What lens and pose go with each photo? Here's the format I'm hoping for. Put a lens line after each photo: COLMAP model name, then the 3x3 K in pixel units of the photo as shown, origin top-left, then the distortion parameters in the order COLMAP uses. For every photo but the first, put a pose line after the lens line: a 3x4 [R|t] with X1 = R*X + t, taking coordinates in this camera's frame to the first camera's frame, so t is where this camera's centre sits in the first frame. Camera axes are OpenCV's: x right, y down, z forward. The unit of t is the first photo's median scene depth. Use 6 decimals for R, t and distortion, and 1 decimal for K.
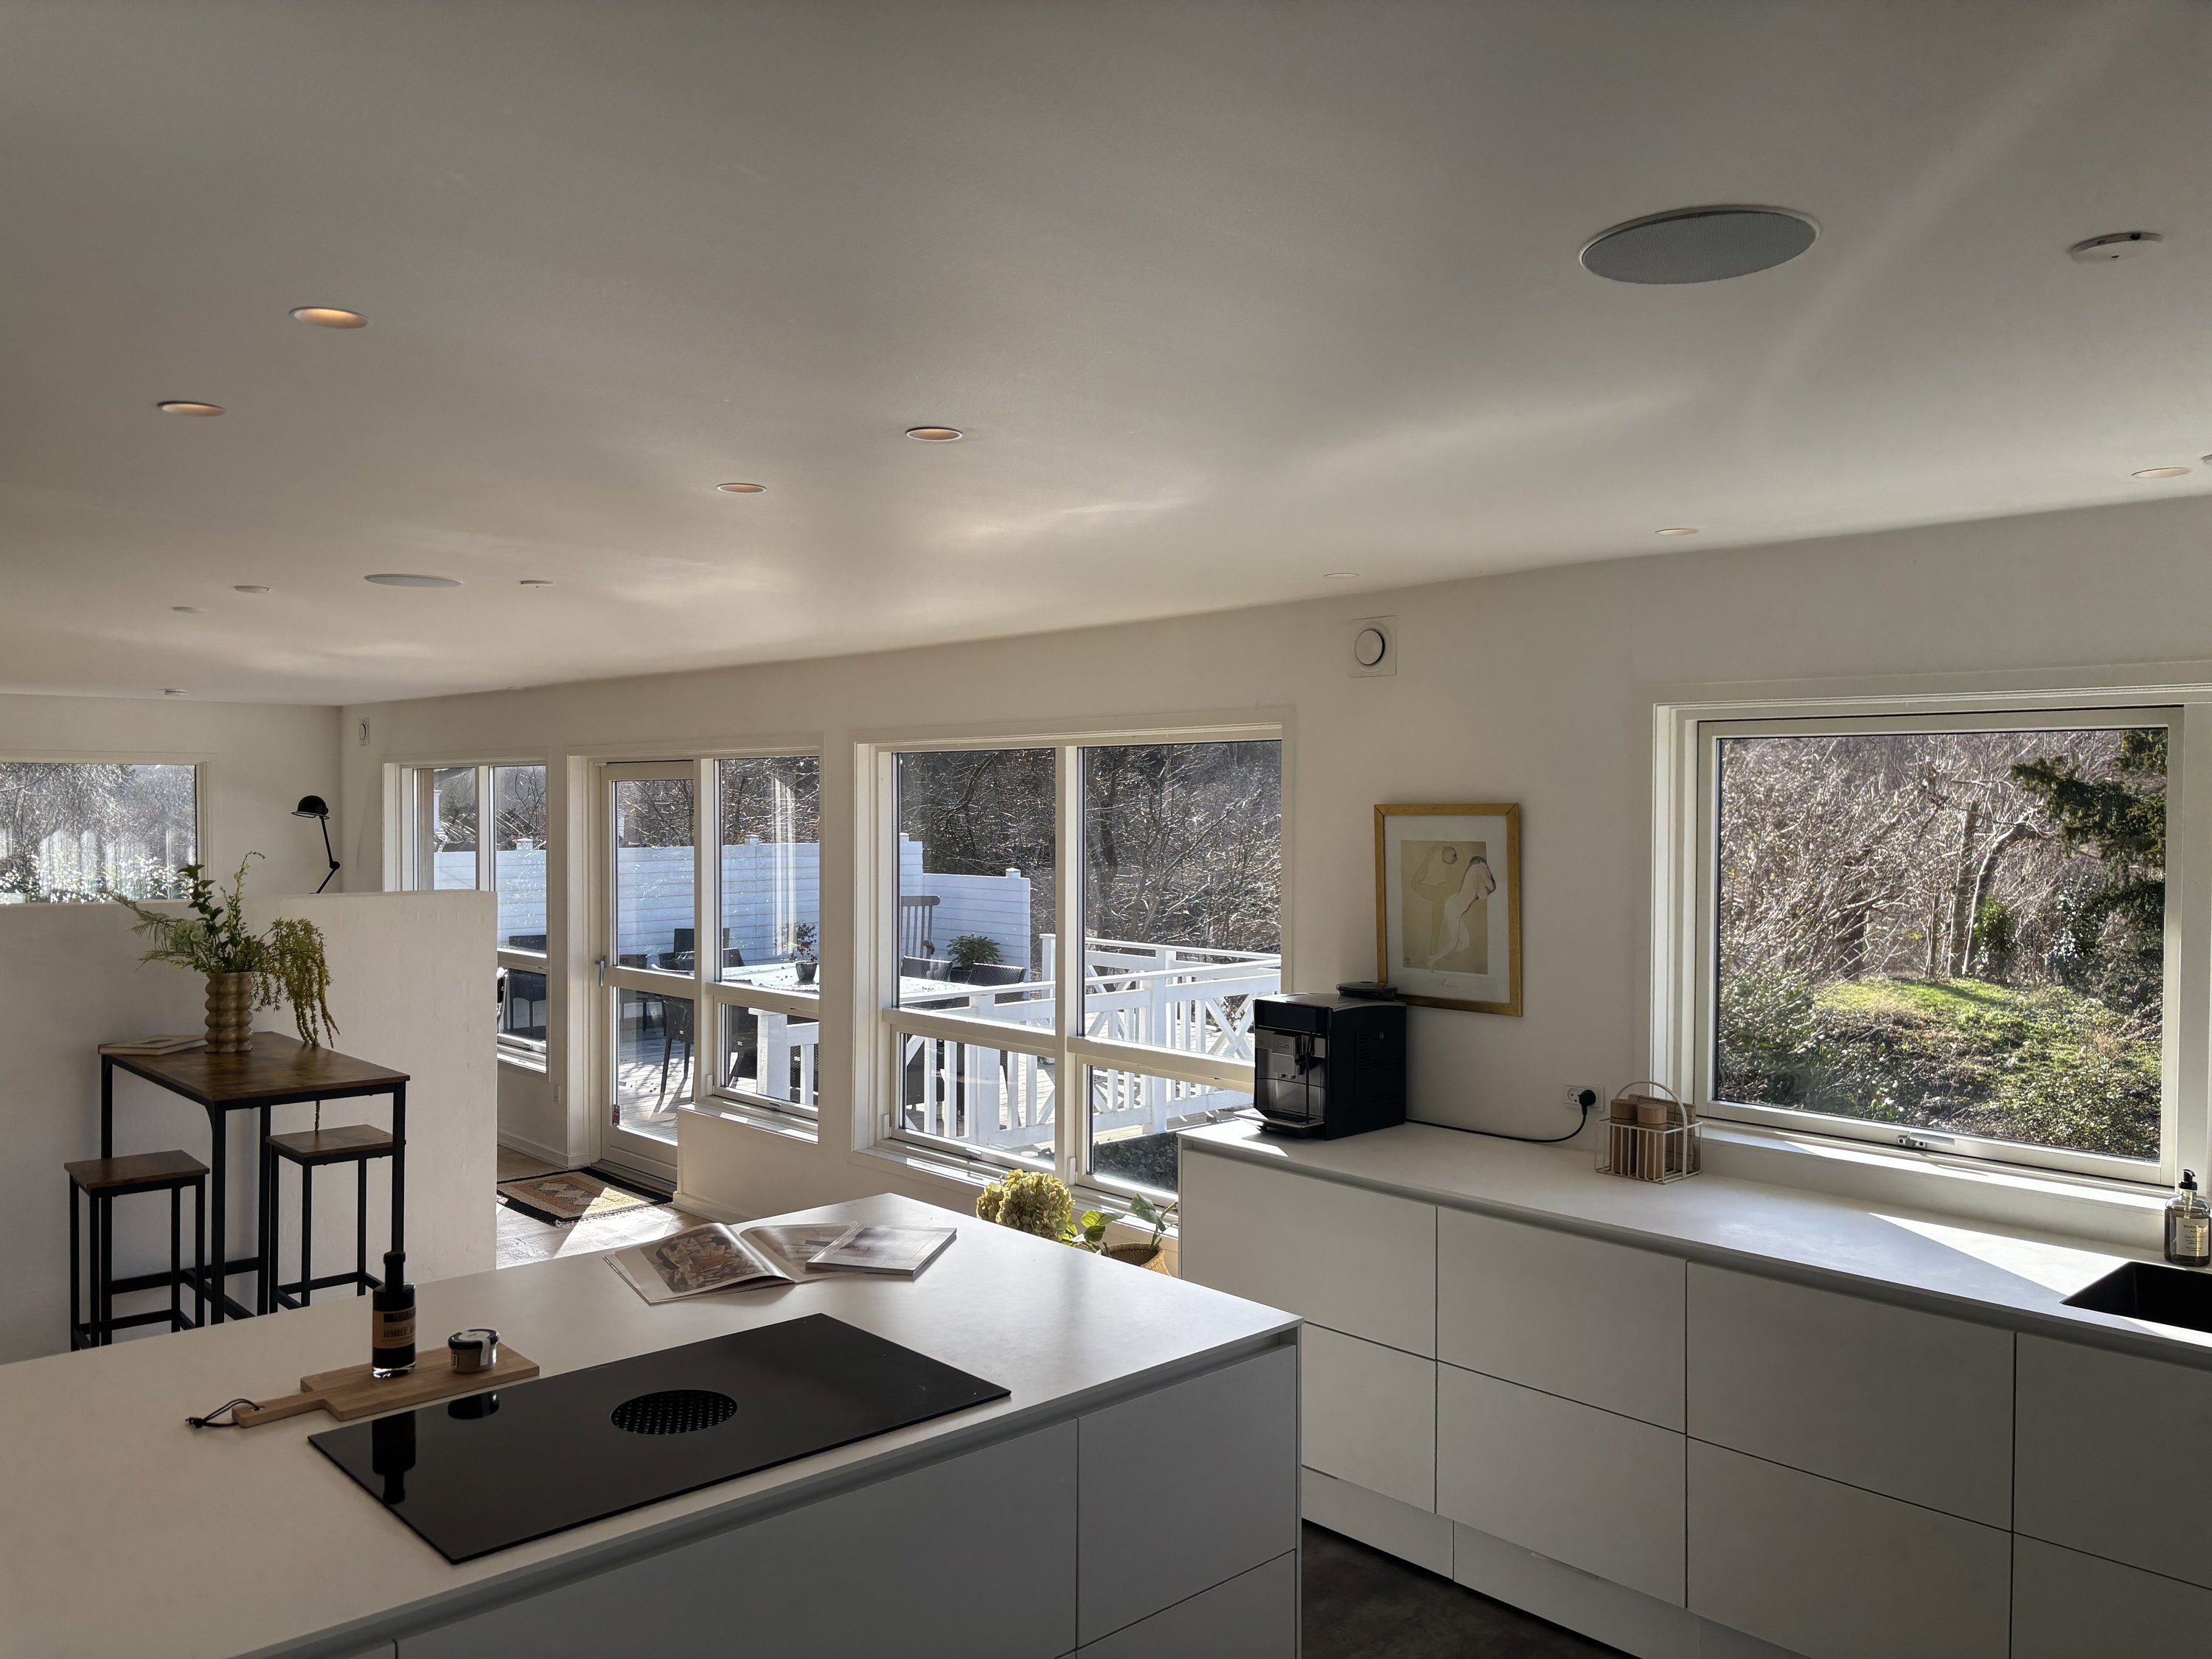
lens RADIAL K [[1675.7, 0, 1089.0], [0, 1675.7, 843.4], [0, 0, 1]] dist [0.053227, -0.054986]
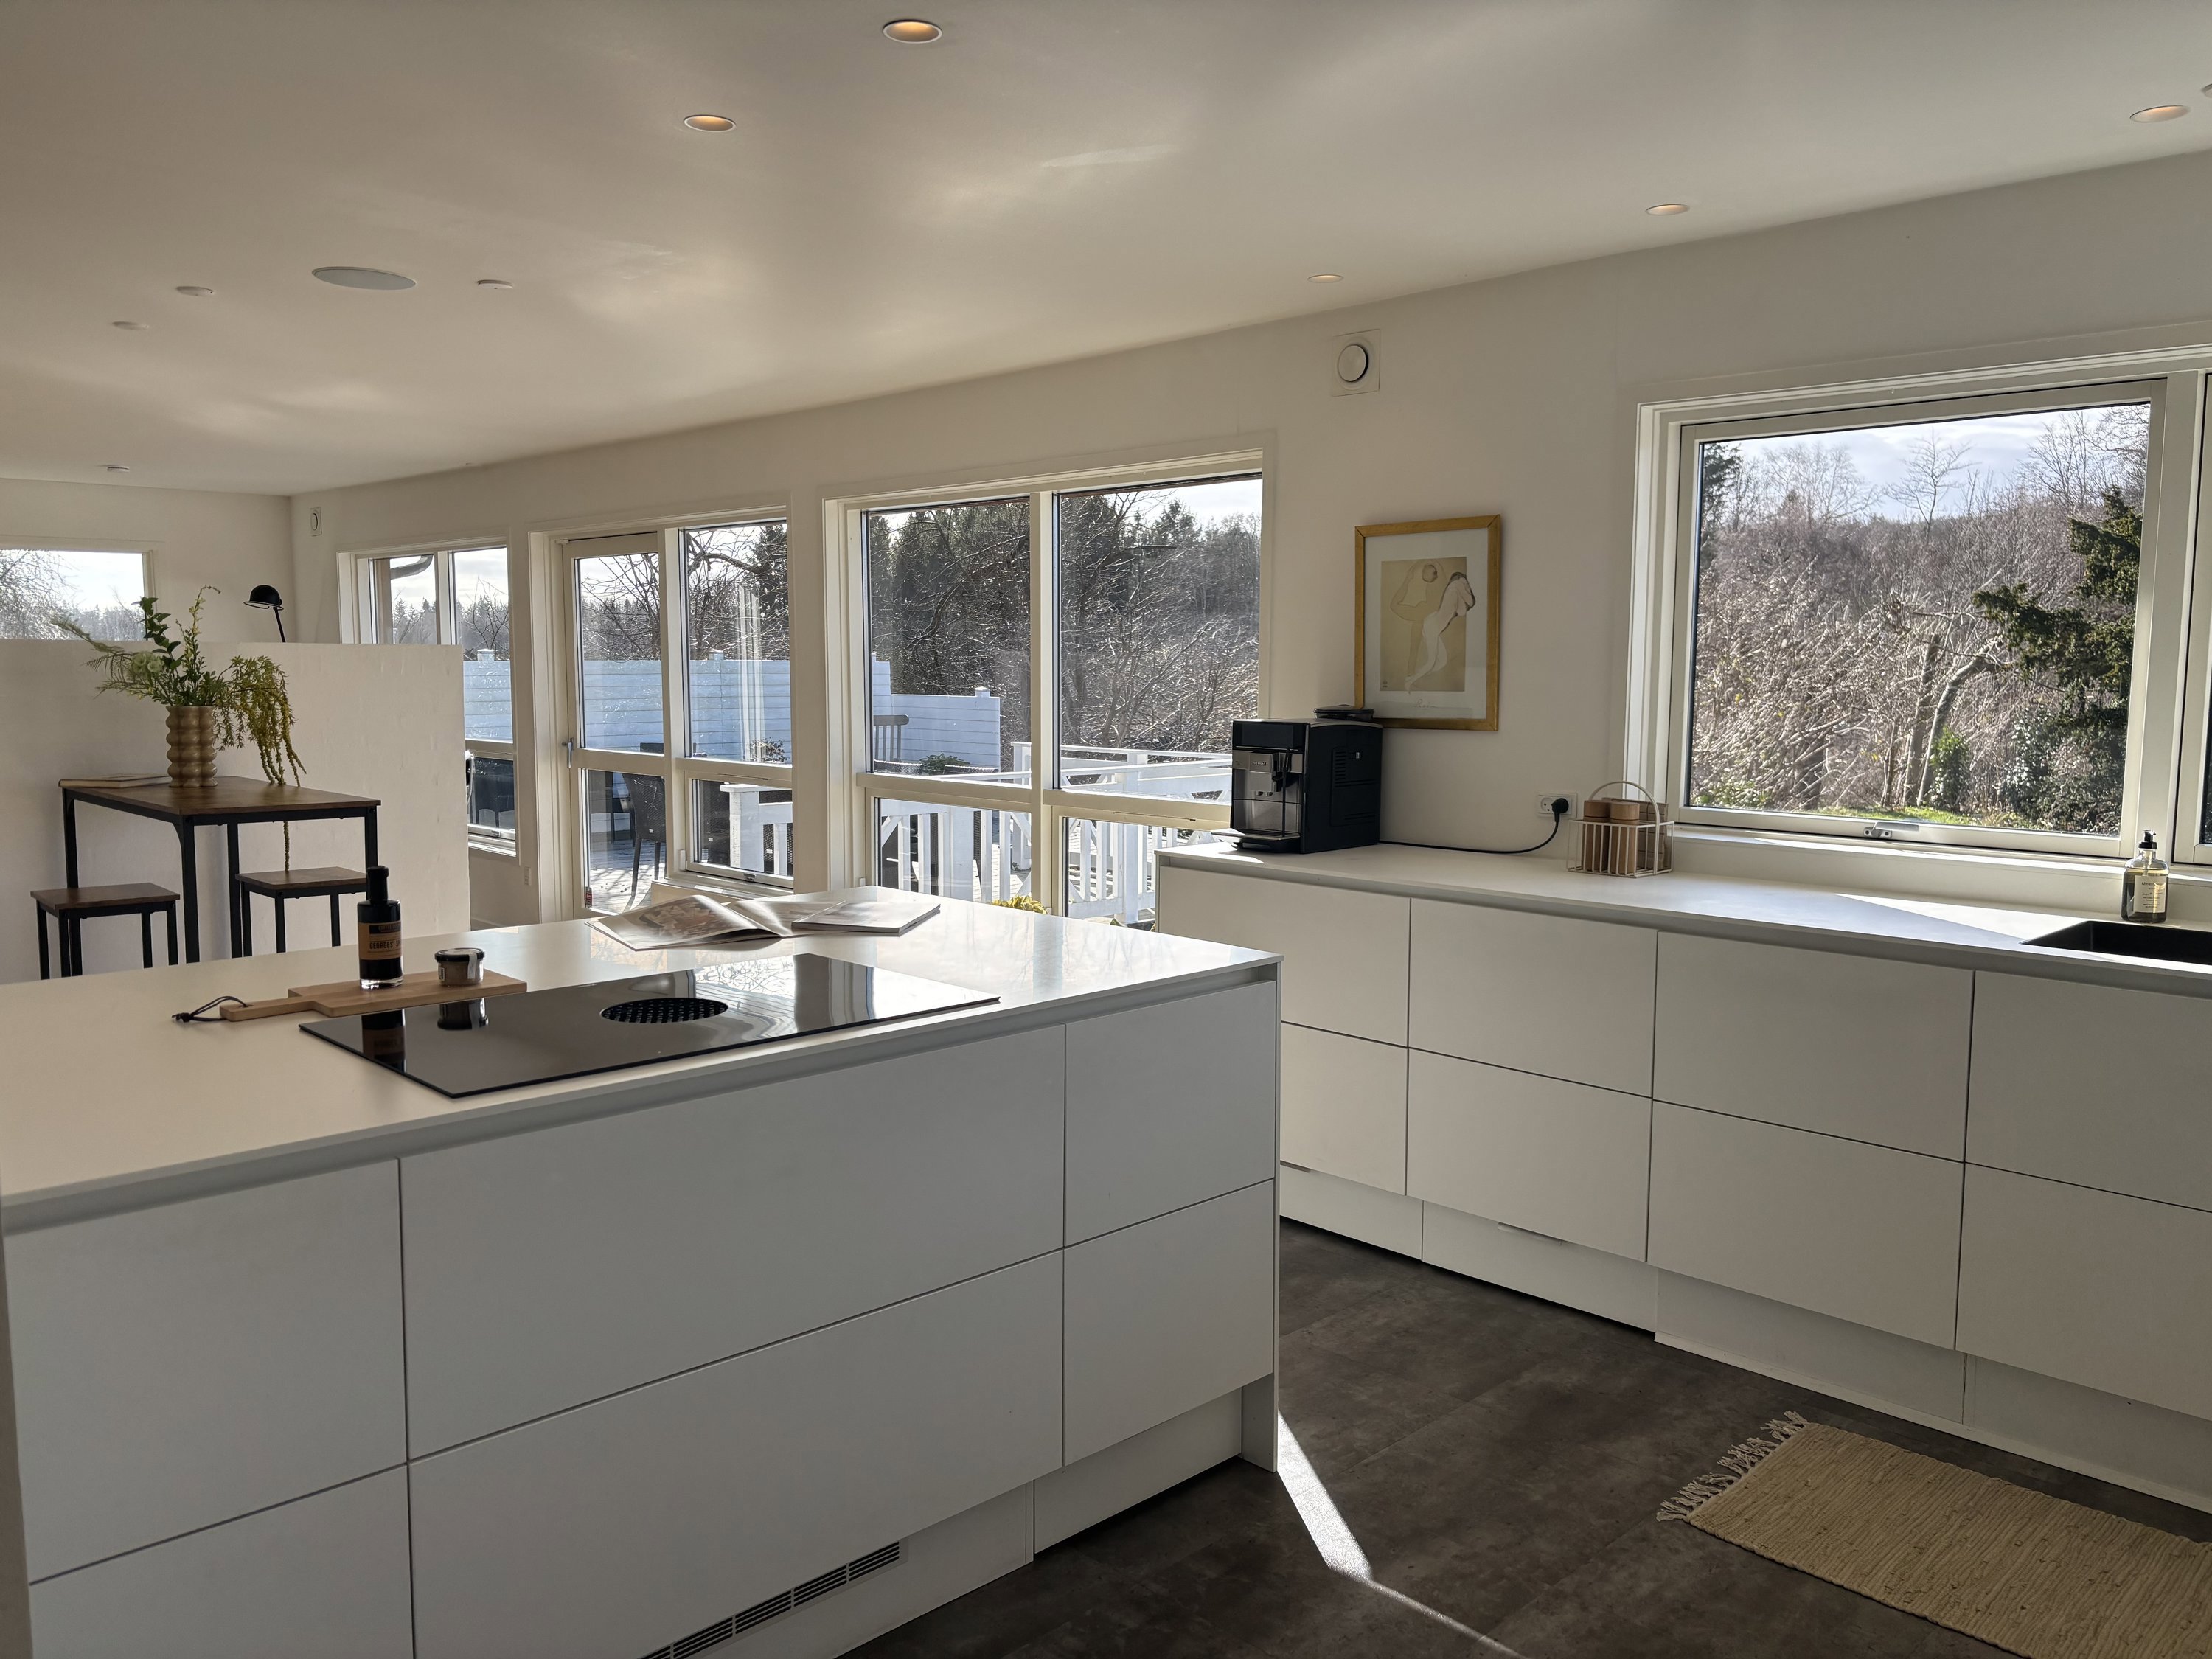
lens RADIAL K [[1675.7, 0, 1101.5], [0, 1675.7, 839.3], [0, 0, 1]] dist [0.053227, -0.054986]
pose [[0.999638, -0.002264, 0.026796, -0.006255], [-0.000032, 0.996350, 0.085363, 0.076601], [-0.026892, -0.085333, 0.995990, 0.000454]]
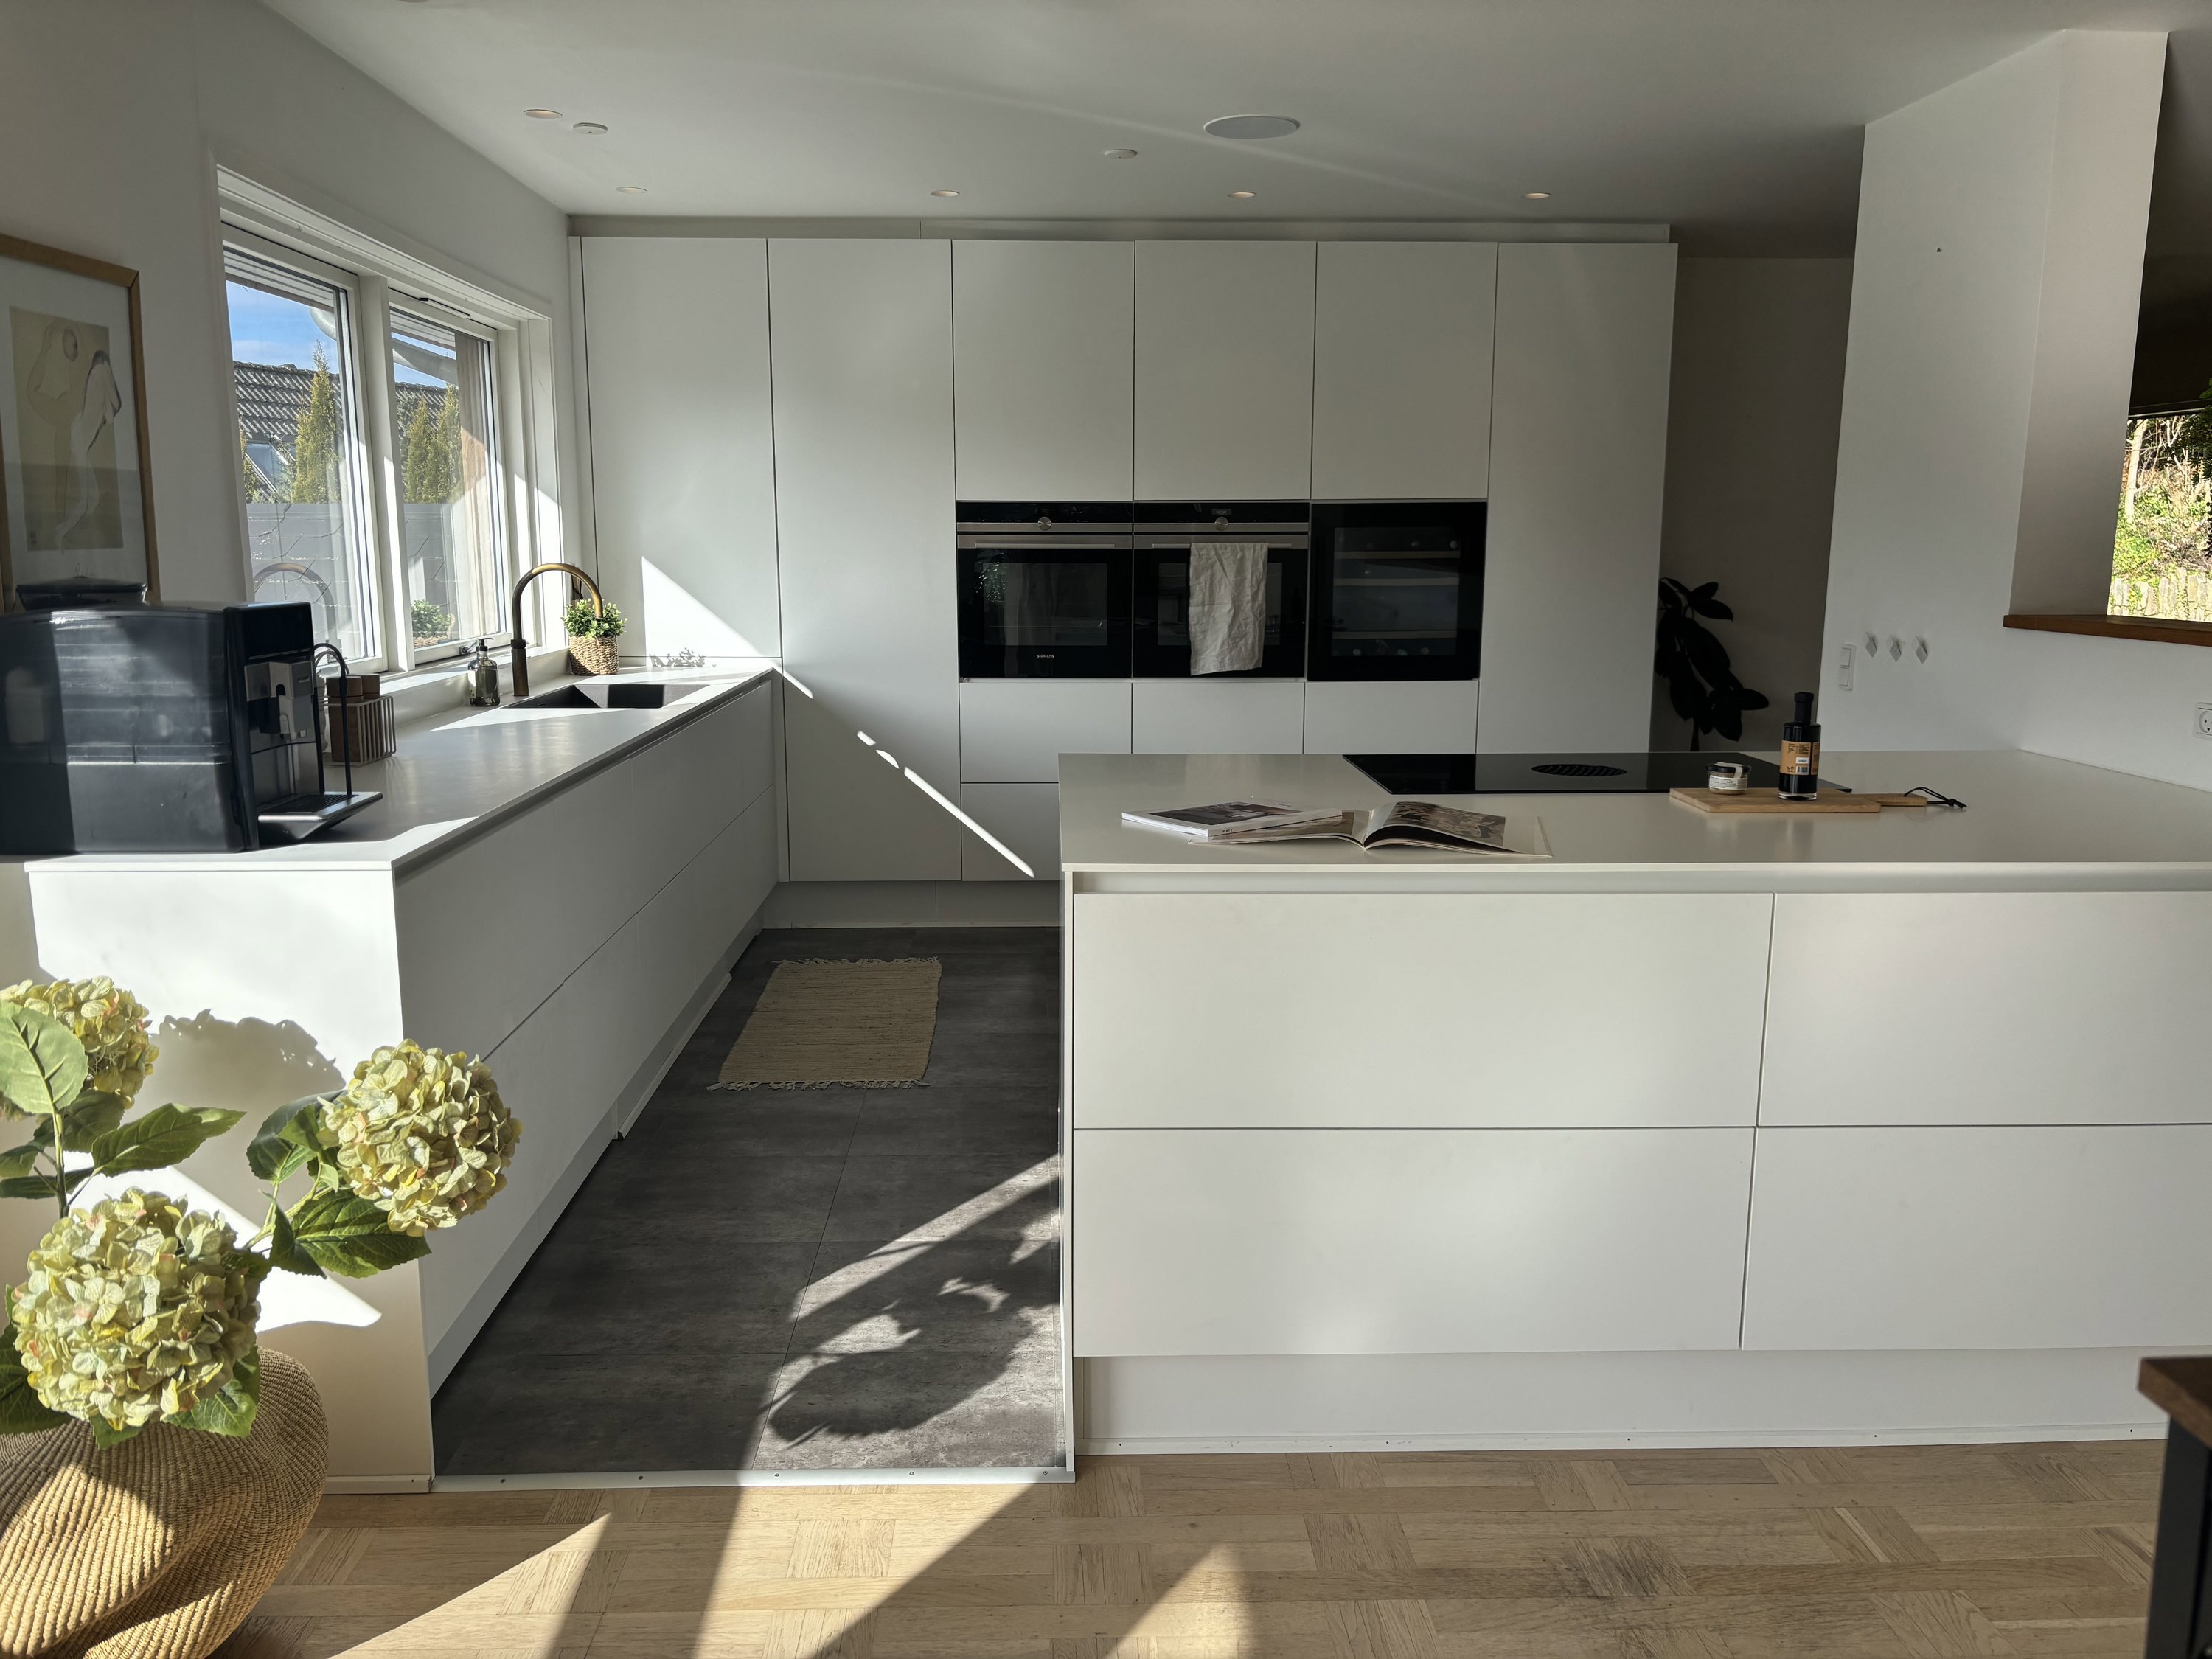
lens RADIAL K [[1675.7, 0, 1105.5], [0, 1675.7, 831.9], [0, 0, 1]] dist [0.053227, -0.054986]
pose [[-0.761060, -0.116076, 0.638212, -0.435987], [0.012800, 0.980981, 0.193681, 0.061148], [-0.648556, 0.155572, -0.745099, 1.192070]]
